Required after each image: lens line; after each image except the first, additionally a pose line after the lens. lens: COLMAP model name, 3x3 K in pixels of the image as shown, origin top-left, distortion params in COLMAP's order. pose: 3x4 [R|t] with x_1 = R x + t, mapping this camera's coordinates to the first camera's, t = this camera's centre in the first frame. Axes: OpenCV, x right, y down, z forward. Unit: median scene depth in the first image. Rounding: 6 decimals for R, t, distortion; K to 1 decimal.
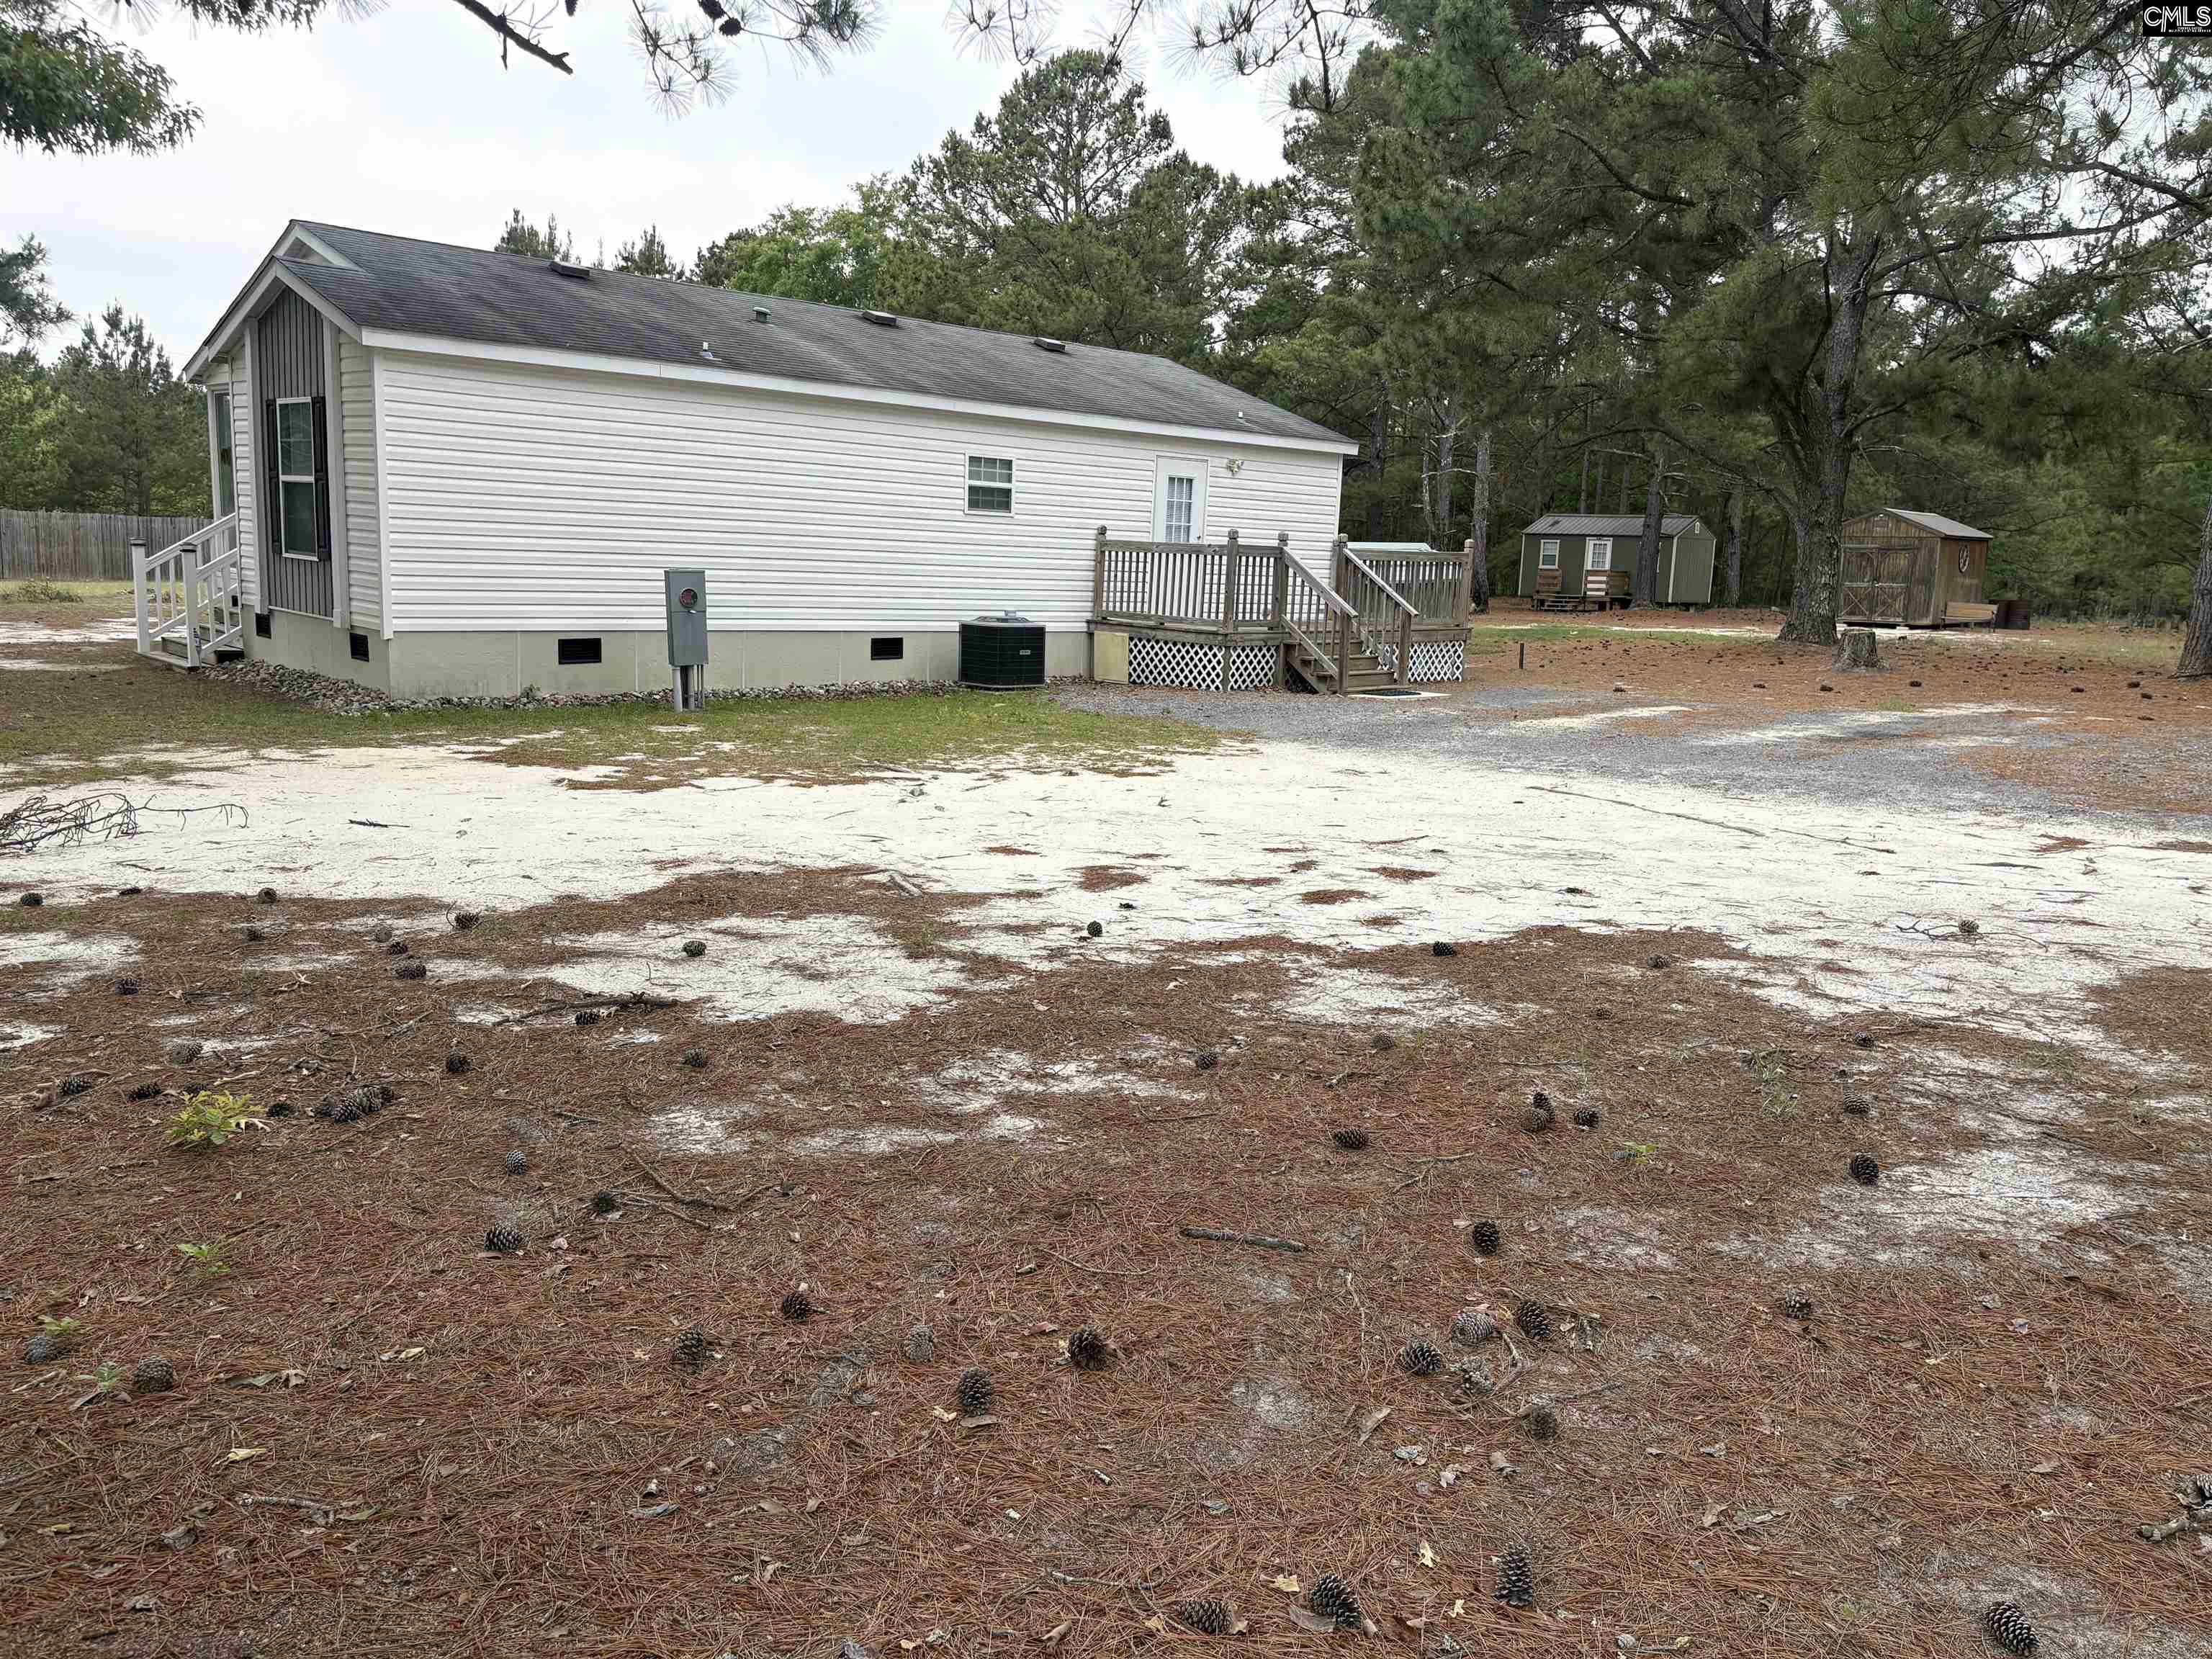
lens RADIAL K [[1653.8, 0, 1098.7], [0, 1653.8, 829.7], [0, 0, 1]] dist [0.005964, -0.008132]
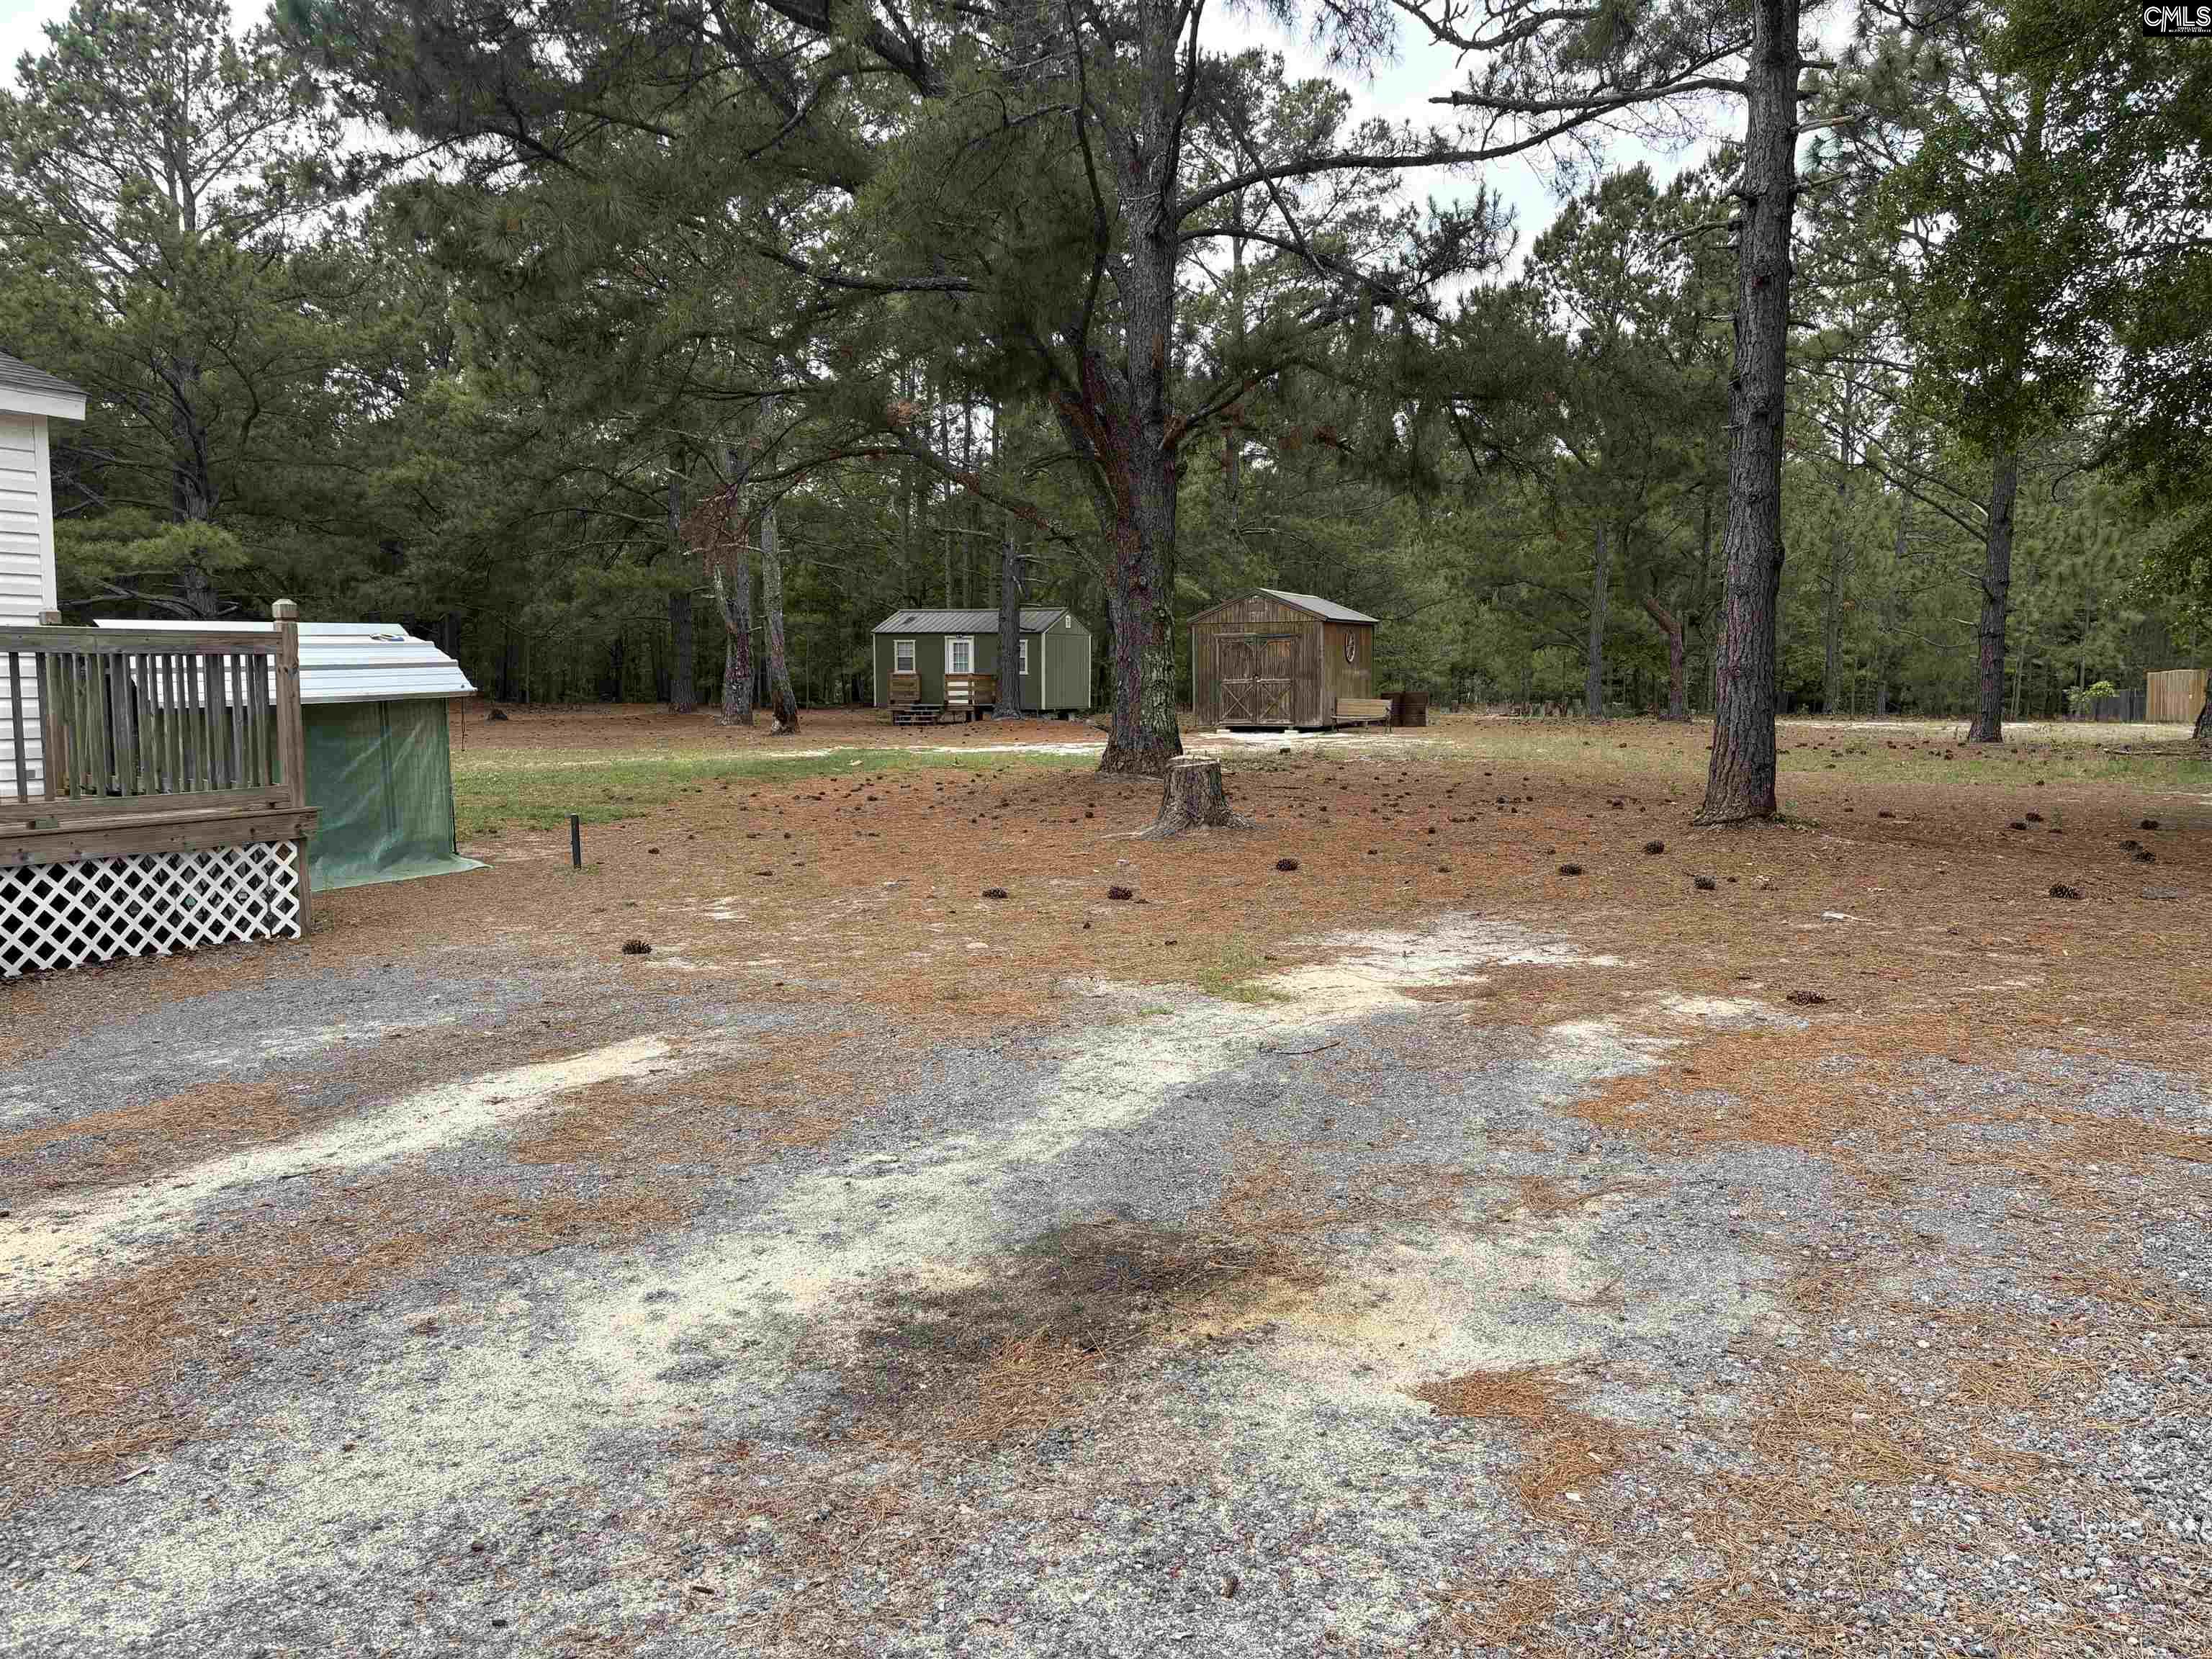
lens RADIAL K [[1653.8, 0, 1108.6], [0, 1653.8, 831.3], [0, 0, 1]] dist [0.005964, -0.008132]
pose [[0.945151, -0.061671, 0.320760, 0.115178], [0.082641, 0.995213, -0.052167, -0.032005], [-0.316007, 0.075813, 0.945723, 0.220604]]
